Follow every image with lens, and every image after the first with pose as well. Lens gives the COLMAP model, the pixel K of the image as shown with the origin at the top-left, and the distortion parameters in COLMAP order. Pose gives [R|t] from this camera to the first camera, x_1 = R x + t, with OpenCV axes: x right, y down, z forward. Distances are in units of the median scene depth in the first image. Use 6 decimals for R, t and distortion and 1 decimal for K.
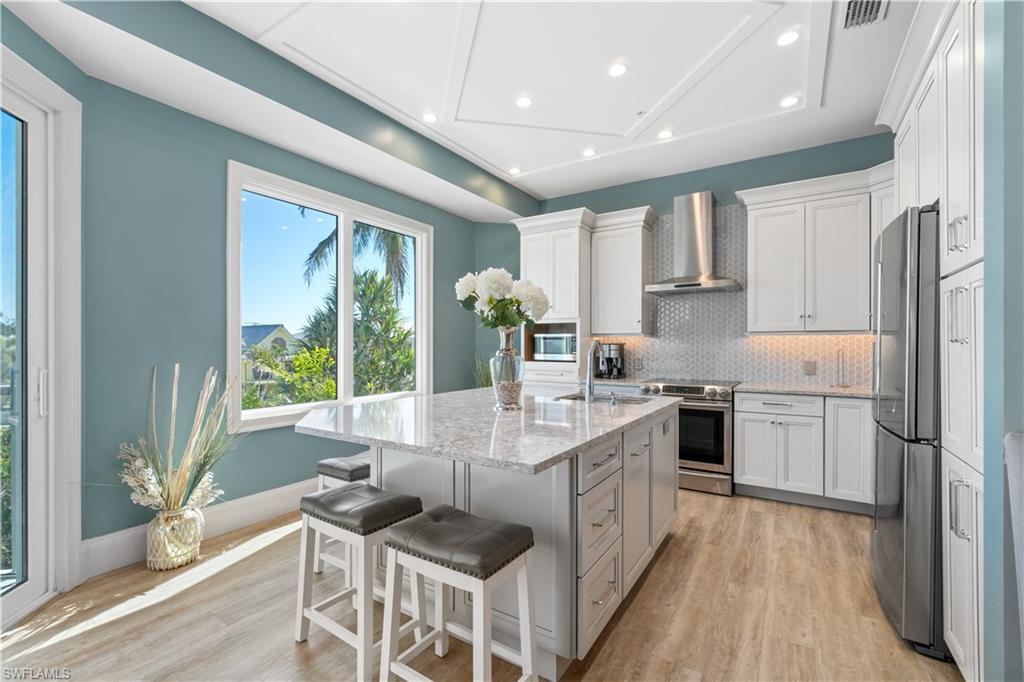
lens RADIAL K [[443.4, 0, 512.0], [0, 443.4, 341.0], [0, 0, 1]] dist [-0.000102, 0.000025]
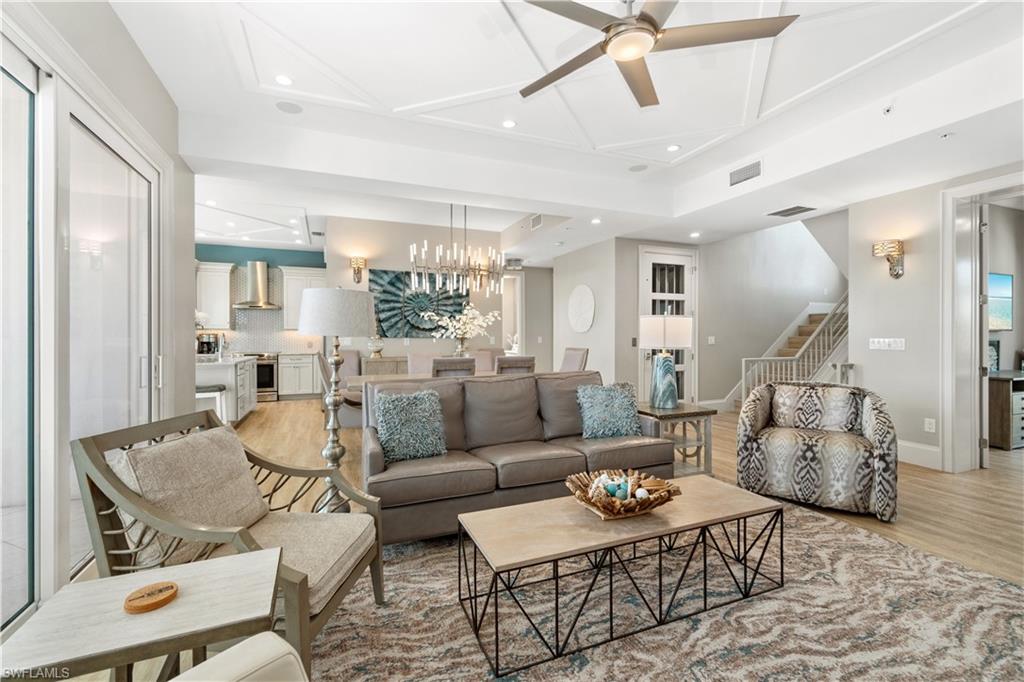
lens RADIAL K [[430.4, 0, 501.8], [0, 430.4, 340.6], [0, 0, 1]] dist [-0.003581, -0.000325]
pose [[0.579129, -0.011806, 0.815151, -0.531160], [-0.006877, 0.999789, 0.019366, -0.011070], [-0.815207, -0.016821, 0.578925, -1.018855]]
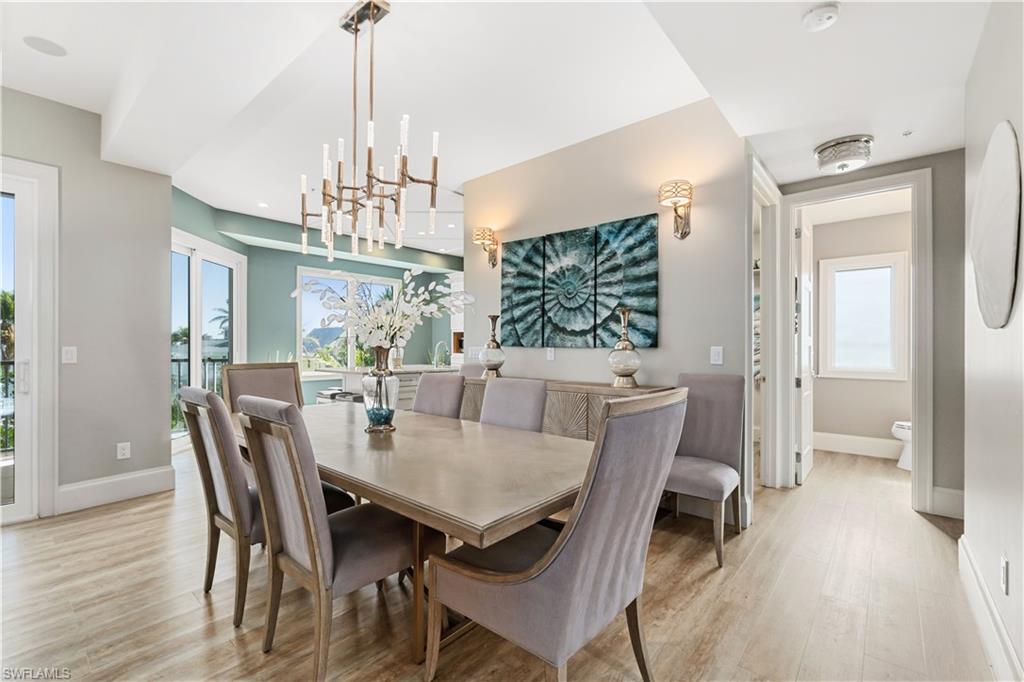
lens RADIAL K [[437.3, 0, 510.6], [0, 437.3, 345.5], [0, 0, 1]] dist [-0.008201, -0.000160]
pose [[0.989466, -0.001268, -0.144759, 0.547115], [0.002927, 0.999932, 0.011249, -0.004245], [0.144735, -0.011554, 0.989403, -0.775147]]
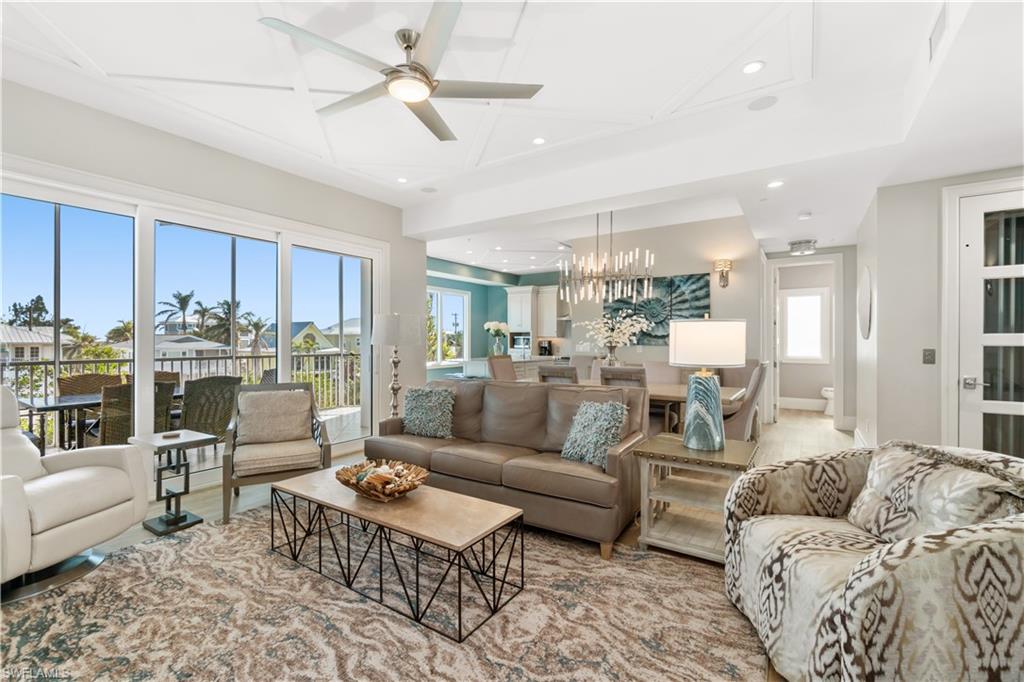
lens RADIAL K [[443.4, 0, 512.0], [0, 443.4, 341.0], [0, 0, 1]] dist [-0.000102, 0.000025]
pose [[0.999871, -0.001009, -0.016048, 0.084541], [0.001207, 0.999923, 0.012319, -0.023261], [0.016035, -0.012337, 0.999795, -1.414467]]
